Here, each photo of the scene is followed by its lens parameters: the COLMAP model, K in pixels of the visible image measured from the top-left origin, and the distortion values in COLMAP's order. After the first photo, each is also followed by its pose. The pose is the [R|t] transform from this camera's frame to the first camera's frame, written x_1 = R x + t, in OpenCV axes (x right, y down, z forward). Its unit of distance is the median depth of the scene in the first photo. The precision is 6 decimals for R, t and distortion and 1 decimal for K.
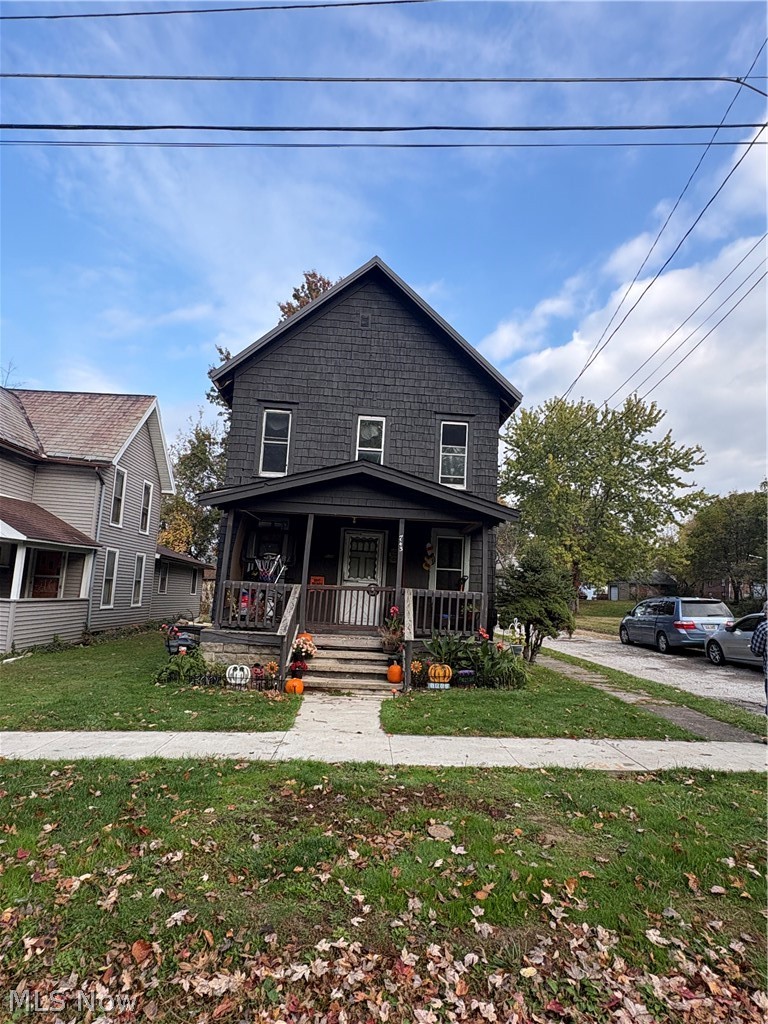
lens RADIAL K [[586.0, 0, 384.8], [0, 586.0, 516.0], [0, 0, 1]] dist [0.000657, 0.000169]
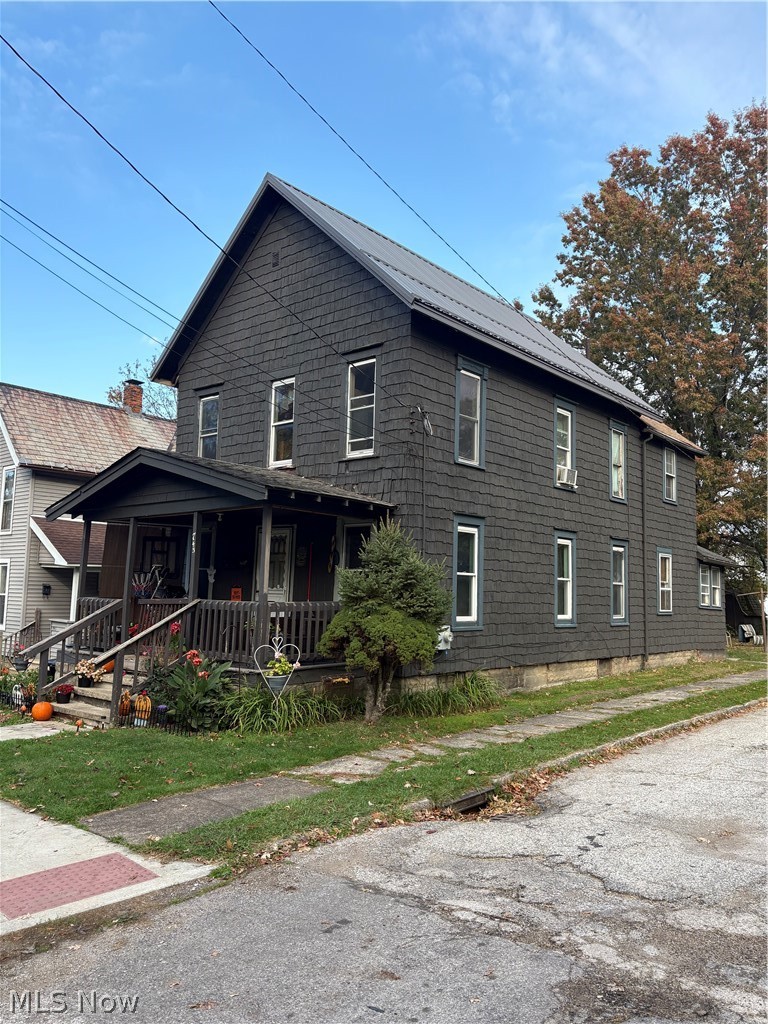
lens RADIAL K [[780.9, 0, 384.0], [0, 780.9, 512.0], [0, 0, 1]] dist [0.057410, -0.056294]
pose [[0.722039, -0.105110, -0.683821, 0.991481], [0.103559, 0.993676, -0.043390, 0.081744], [0.684058, -0.039487, 0.728358, 0.429439]]
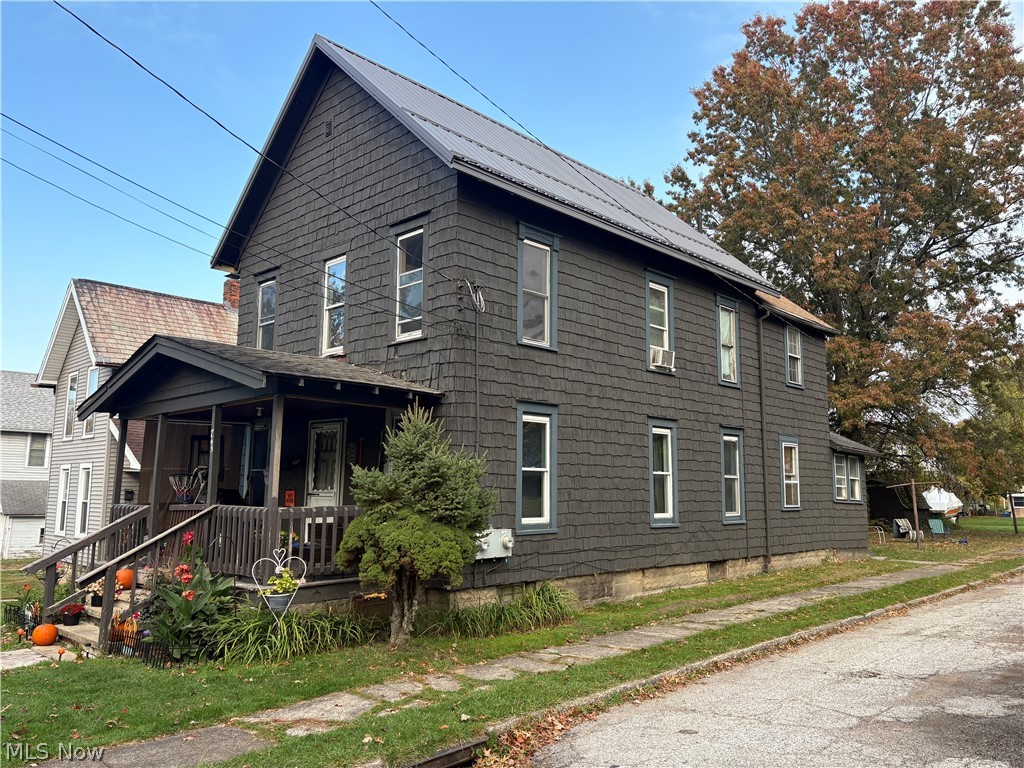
lens RADIAL K [[780.9, 0, 512.3], [0, 780.9, 390.6], [0, 0, 1]] dist [0.057410, -0.056294]
pose [[0.683741, -0.138975, -0.716369, 1.003350], [0.124608, 0.989515, -0.073033, 0.105928], [0.719007, -0.039329, 0.693889, 0.642851]]
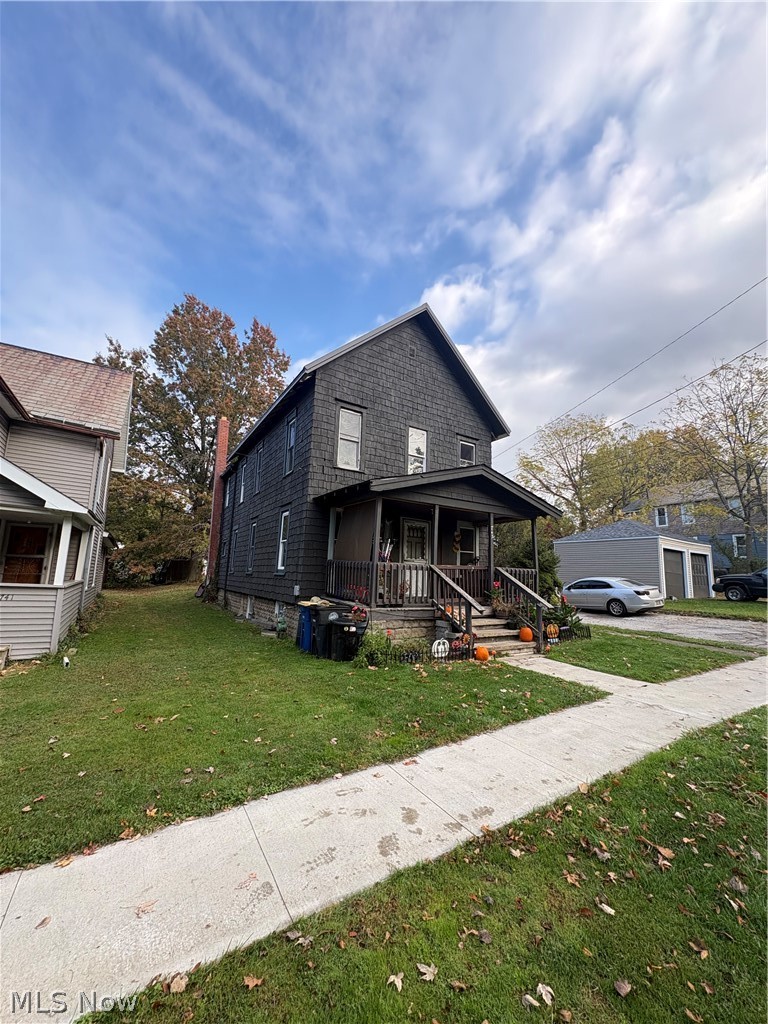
lens RADIAL K [[408.9, 0, 386.1], [0, 408.9, 513.7], [0, 0, 1]] dist [-0.000593, -0.000036]
pose [[0.869655, 0.052152, 0.490897, -0.649312], [-0.054766, 0.998458, -0.009053, 0.028199], [-0.490612, -0.019012, 0.871171, 0.348840]]
